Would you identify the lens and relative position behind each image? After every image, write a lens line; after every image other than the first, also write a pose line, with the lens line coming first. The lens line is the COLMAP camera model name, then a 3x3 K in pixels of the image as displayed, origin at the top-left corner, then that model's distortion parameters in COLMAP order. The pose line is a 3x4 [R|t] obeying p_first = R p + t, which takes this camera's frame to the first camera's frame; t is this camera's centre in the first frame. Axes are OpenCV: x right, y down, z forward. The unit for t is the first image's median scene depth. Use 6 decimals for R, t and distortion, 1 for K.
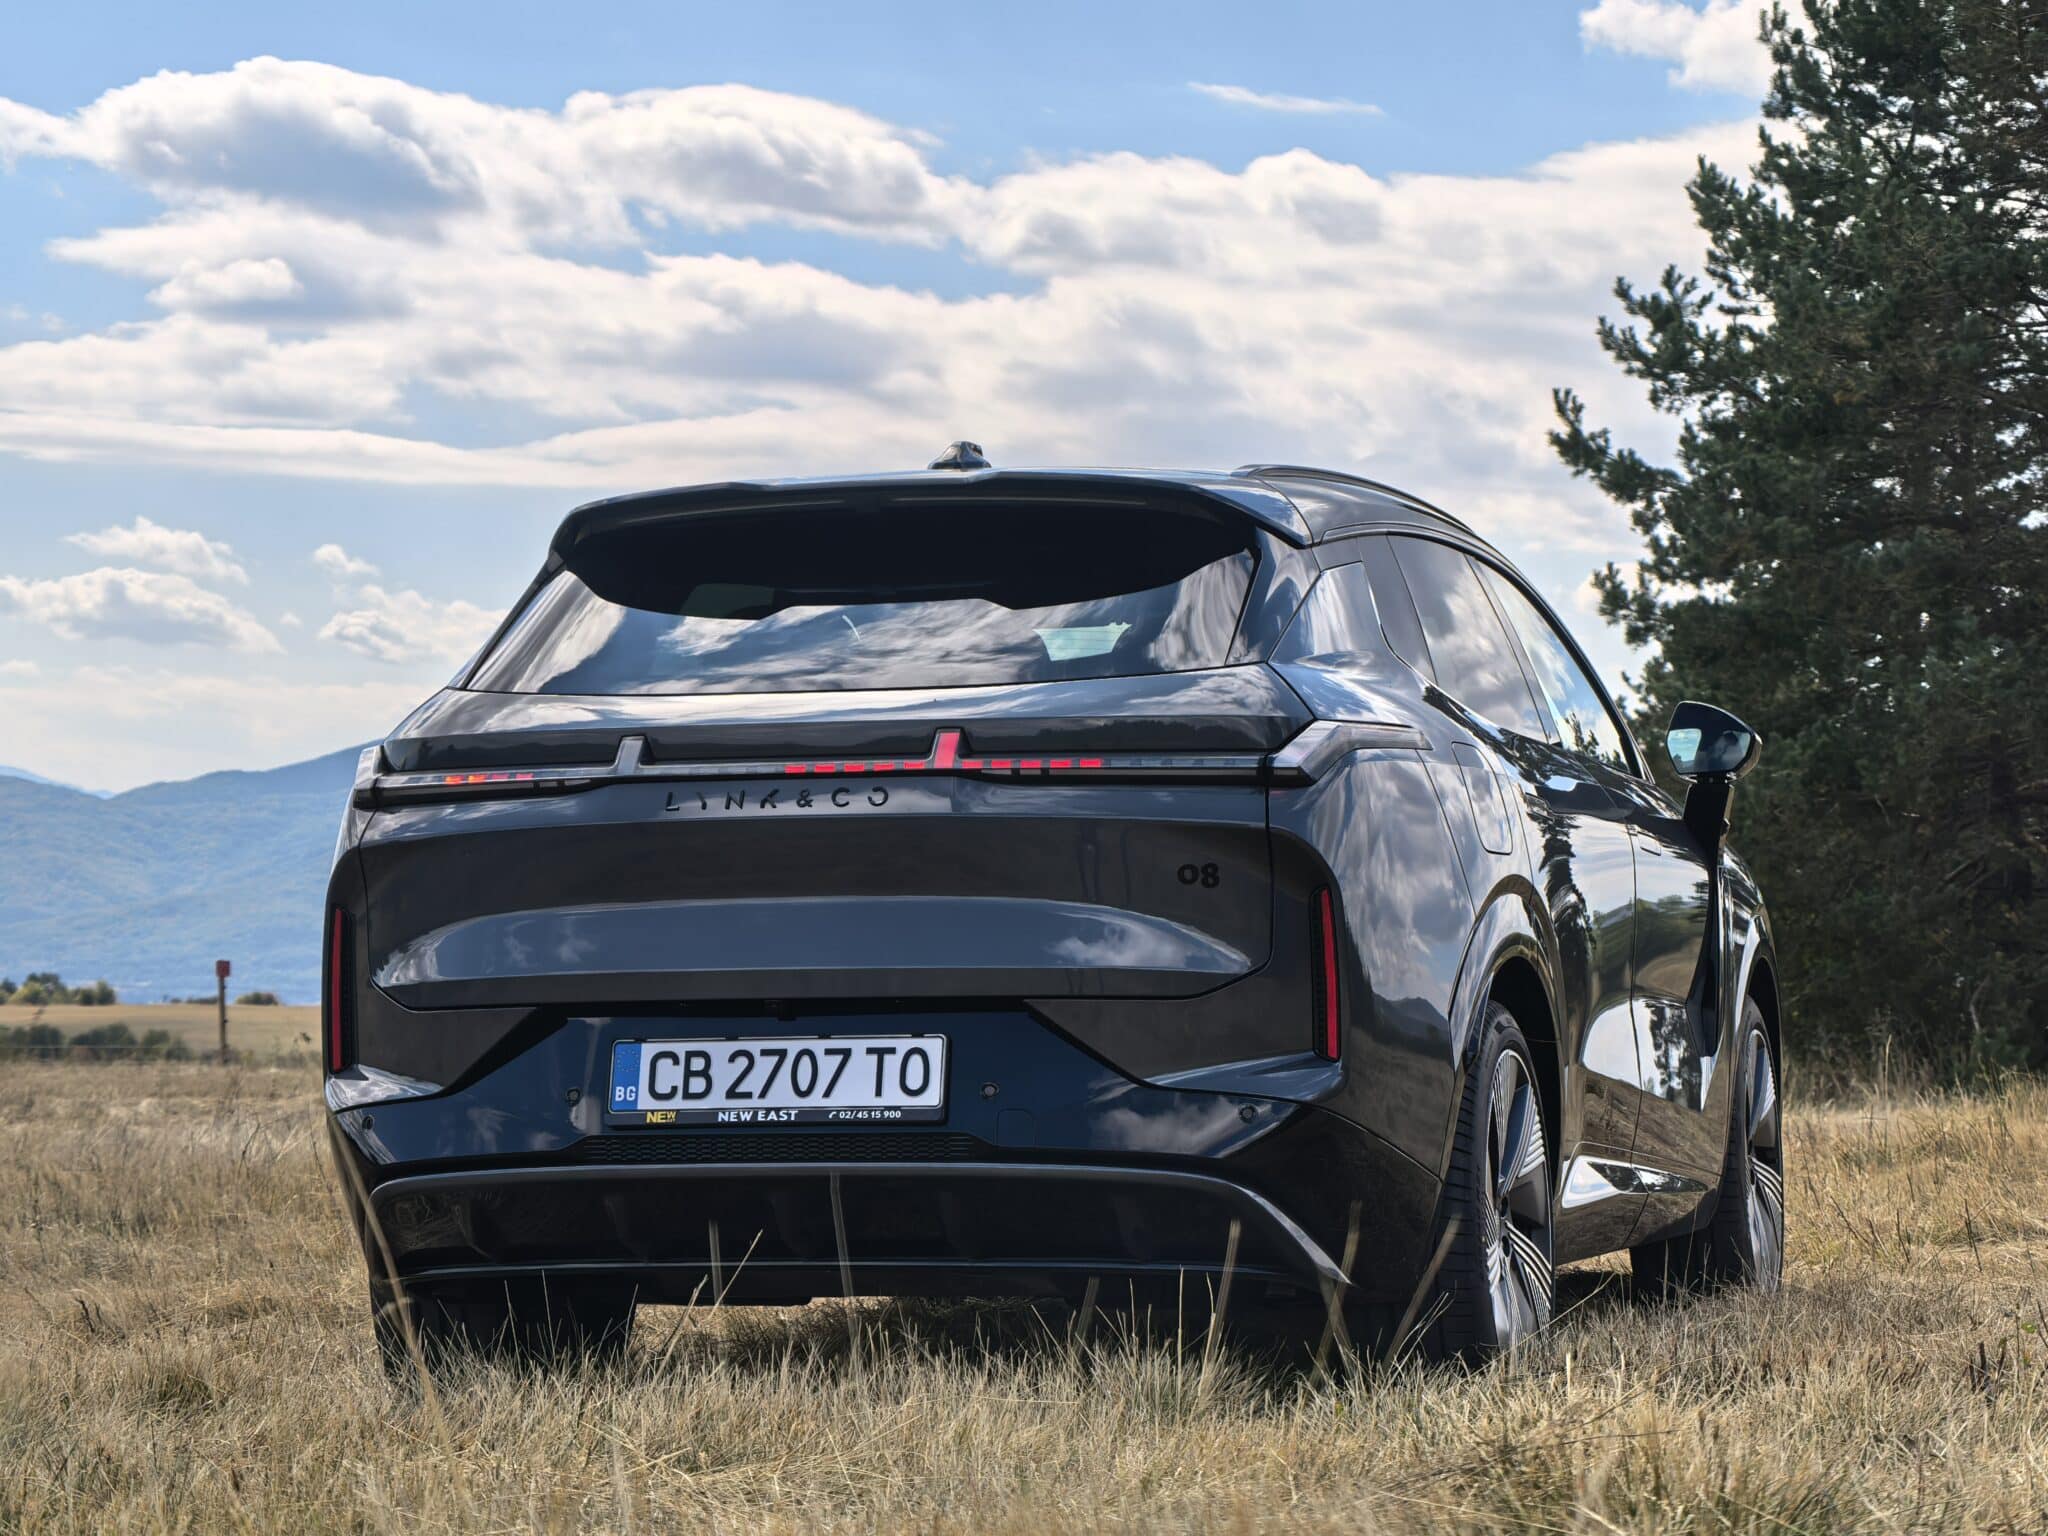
lens RADIAL K [[5262.8, 0, 1027.4], [0, 5262.8, 771.8], [0, 0, 1]] dist [0.181277, 0.000000]
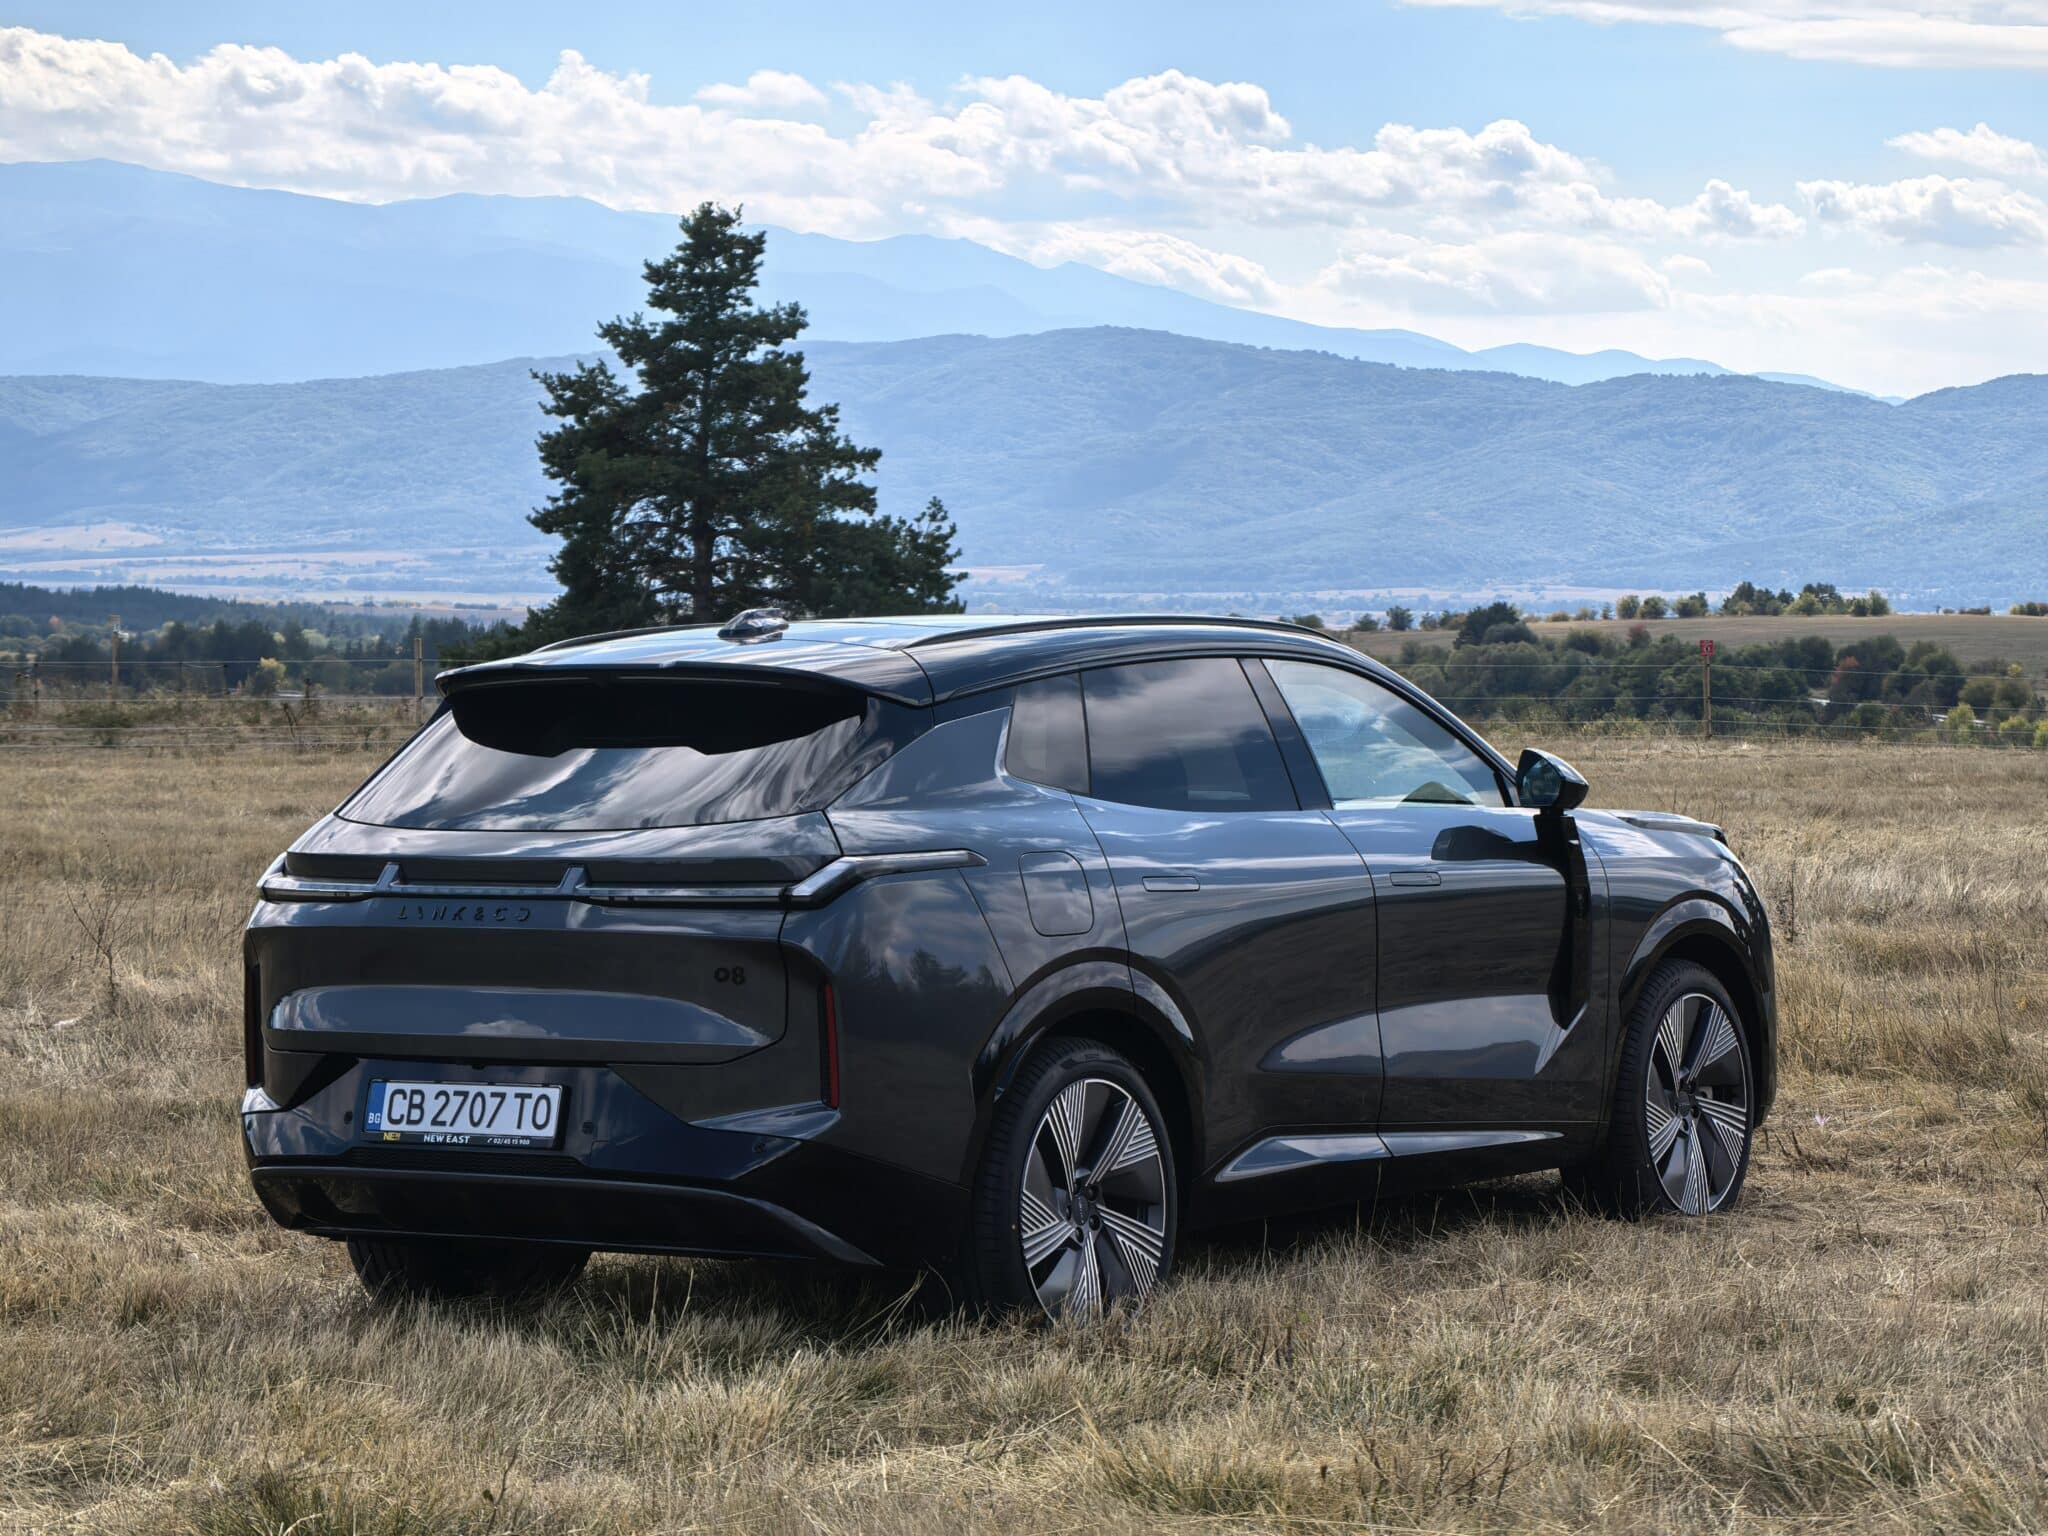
lens RADIAL K [[5262.8, 0, 1025.3], [0, 5262.8, 767.5], [0, 0, 1]] dist [0.181277, 0.000000]
pose [[0.945379, 0.004904, -0.325935, 0.527650], [0.018812, 0.997400, 0.069571, -0.122911], [0.325429, -0.071902, 0.942829, -0.264029]]
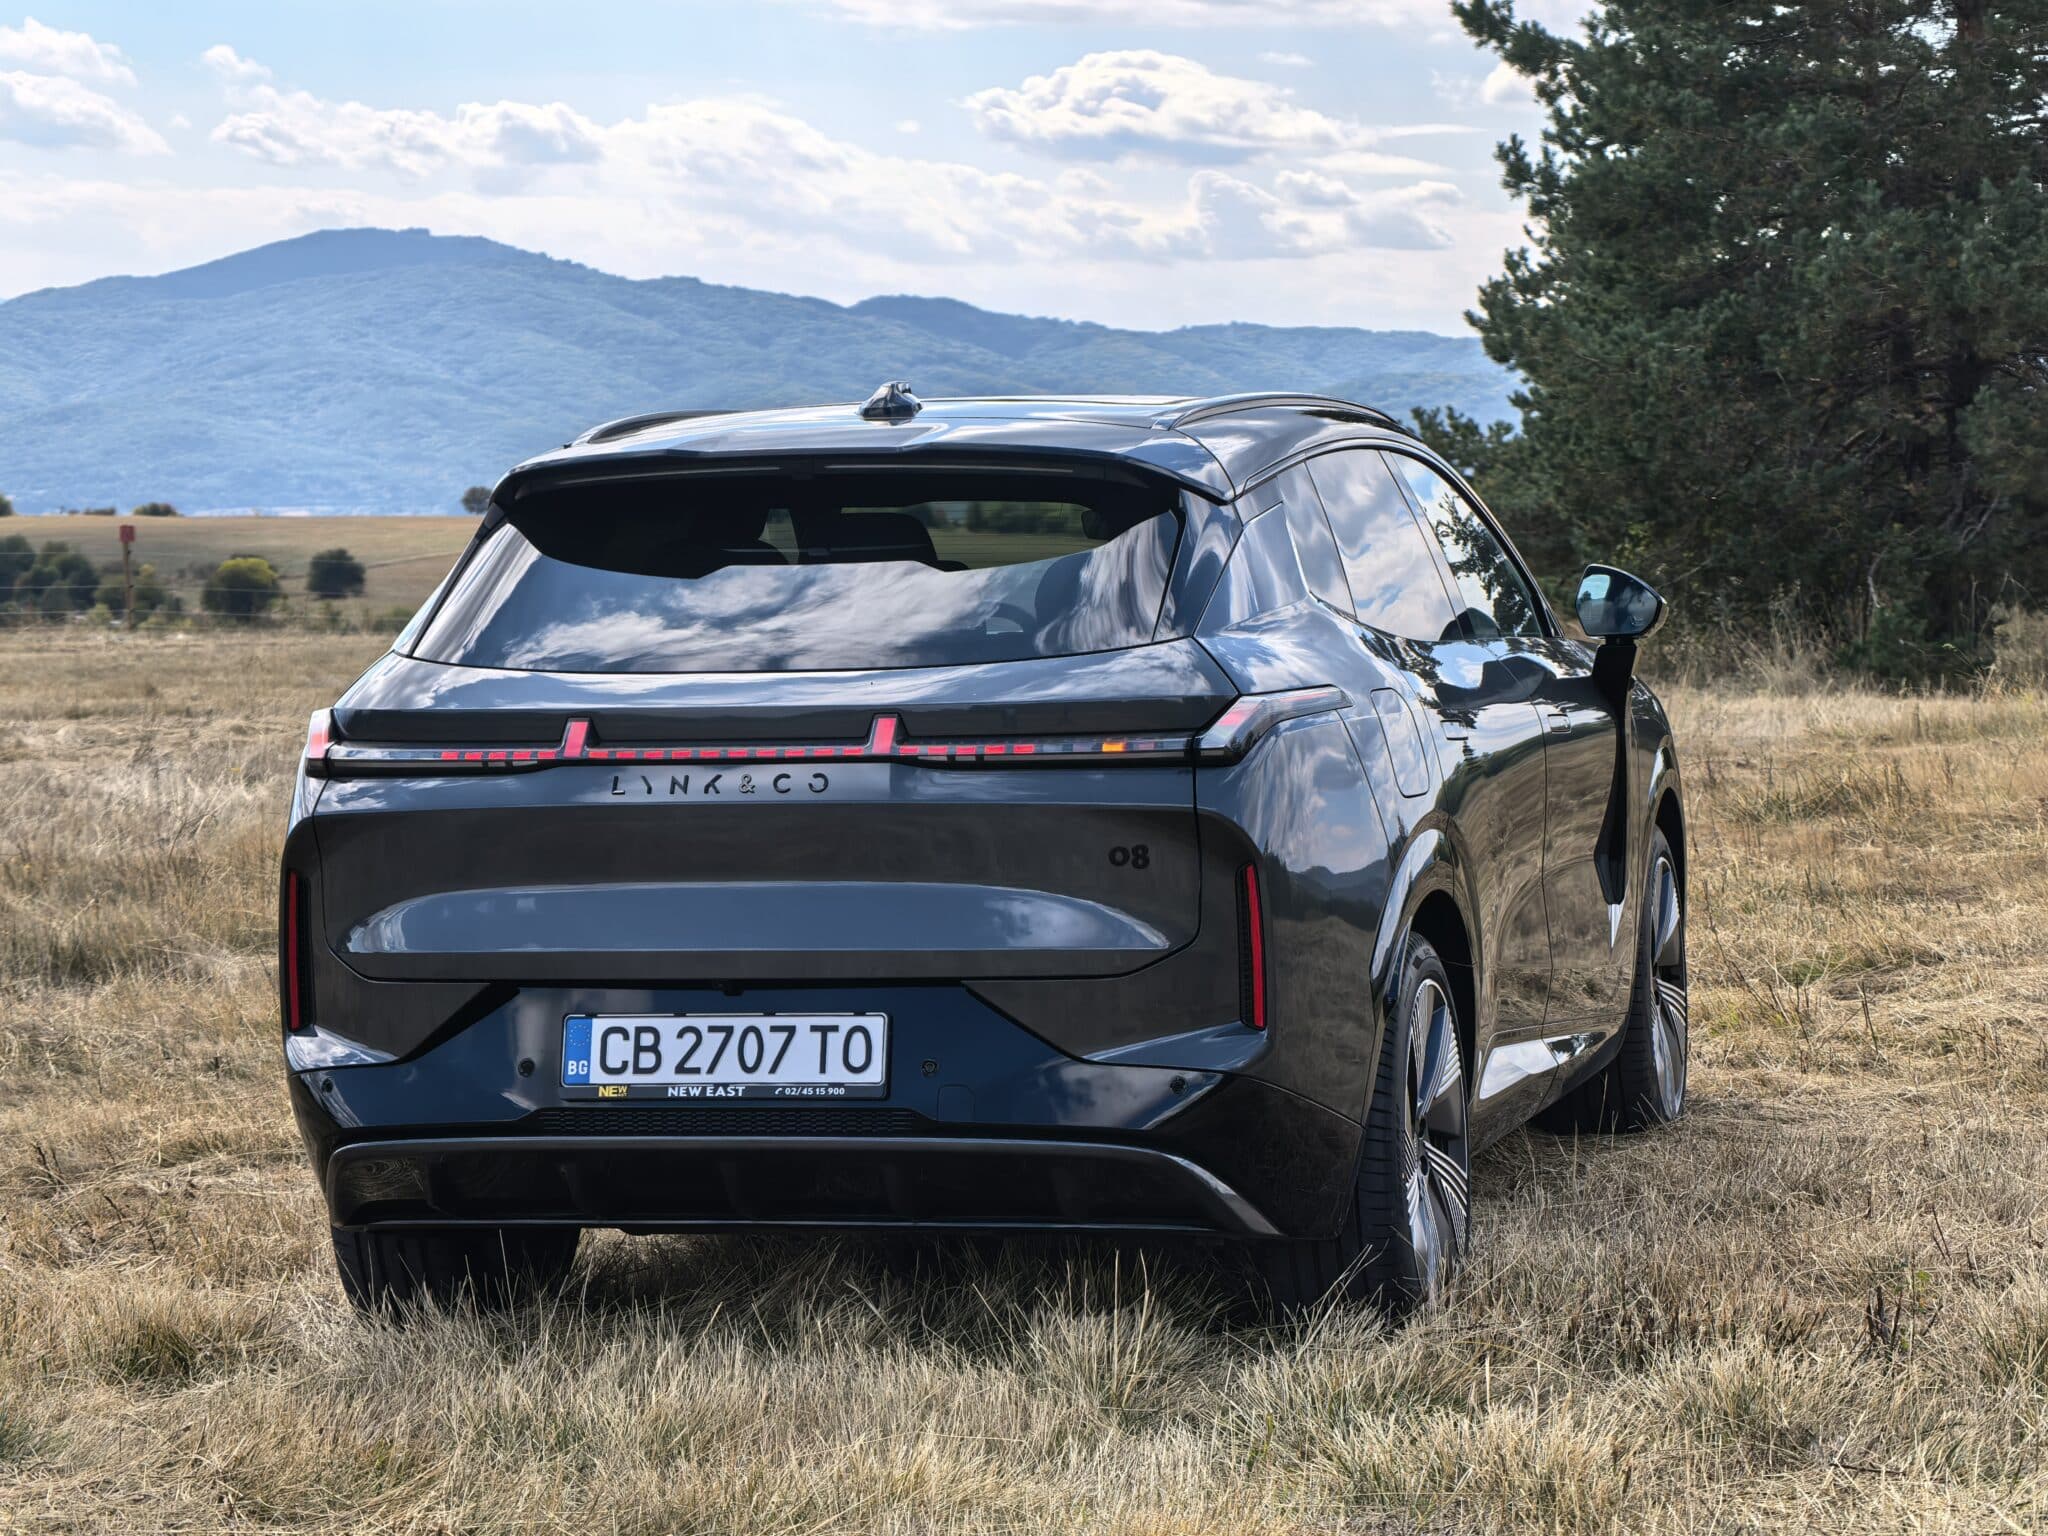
lens RADIAL K [[5262.8, 0, 1026.5], [0, 5262.8, 778.8], [0, 0, 1]] dist [0.181277, 0.000000]
pose [[0.999775, -0.011452, 0.017875, -0.005623], [0.009697, 0.995395, 0.095371, -0.089409], [-0.018885, -0.095176, 0.995281, -0.027351]]
